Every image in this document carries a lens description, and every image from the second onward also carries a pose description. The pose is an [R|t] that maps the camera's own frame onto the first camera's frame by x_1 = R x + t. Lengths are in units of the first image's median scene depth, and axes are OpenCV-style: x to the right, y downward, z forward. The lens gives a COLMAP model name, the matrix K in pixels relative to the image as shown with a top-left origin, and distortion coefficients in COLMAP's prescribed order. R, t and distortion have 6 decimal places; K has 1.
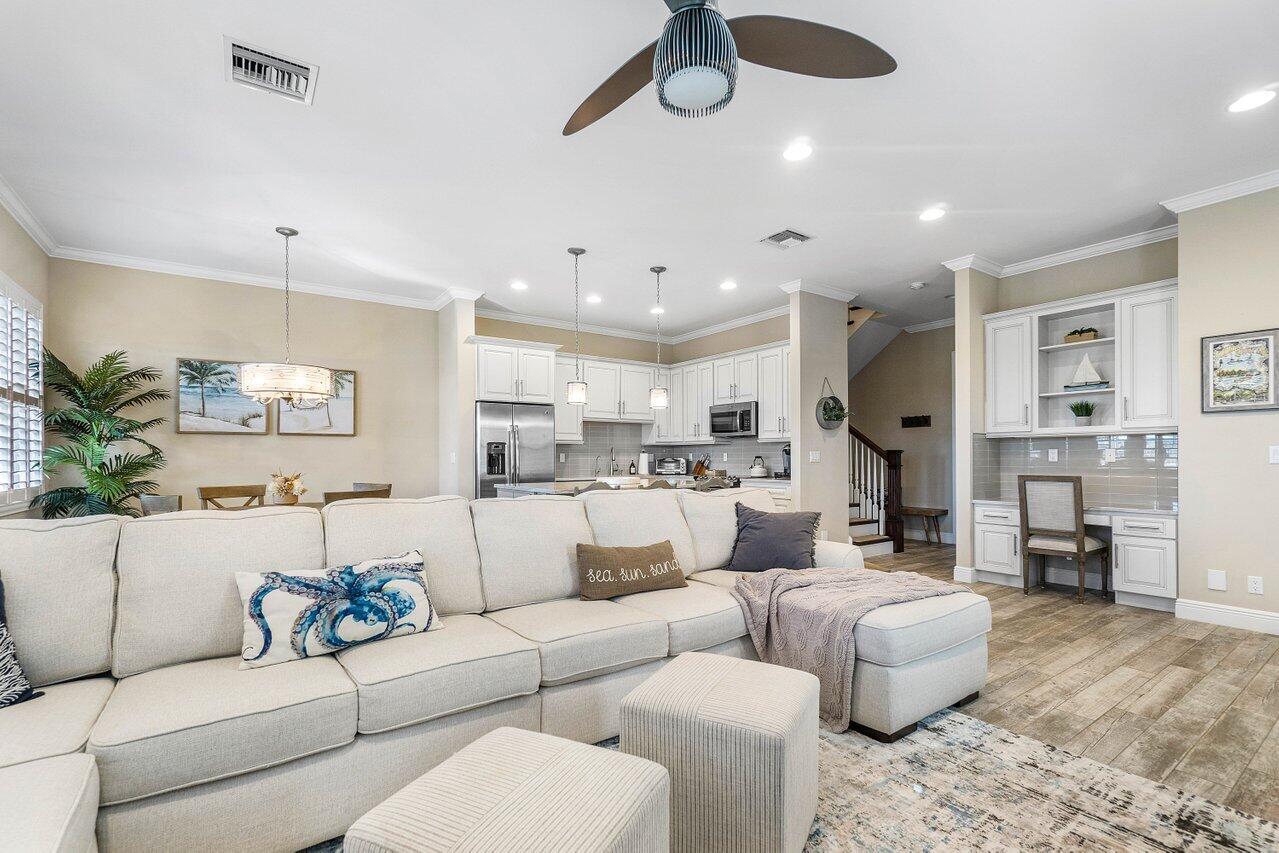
lens RADIAL K [[538.5, 0, 638.1], [0, 538.5, 456.7], [0, 0, 1]] dist [-0.000870, -0.000238]
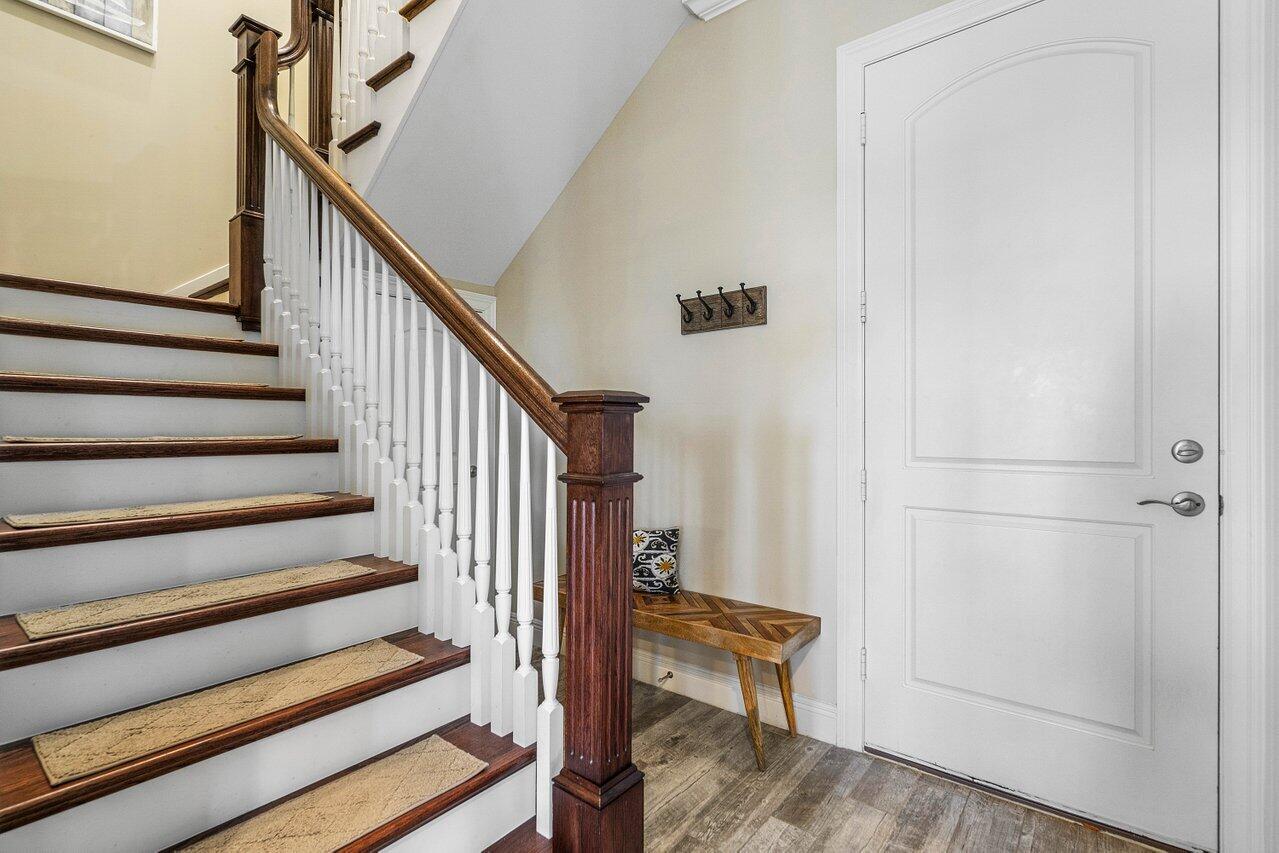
lens RADIAL K [[573.5, 0, 639.5], [0, 573.5, 426.5], [0, 0, 1]] dist [-0.000459, -0.000750]
pose [[0.960723, 0.000216, 0.277508, 0.553258], [-0.001585, 0.999988, 0.004709, -0.004731], [-0.277503, -0.004964, 0.960712, 1.018554]]
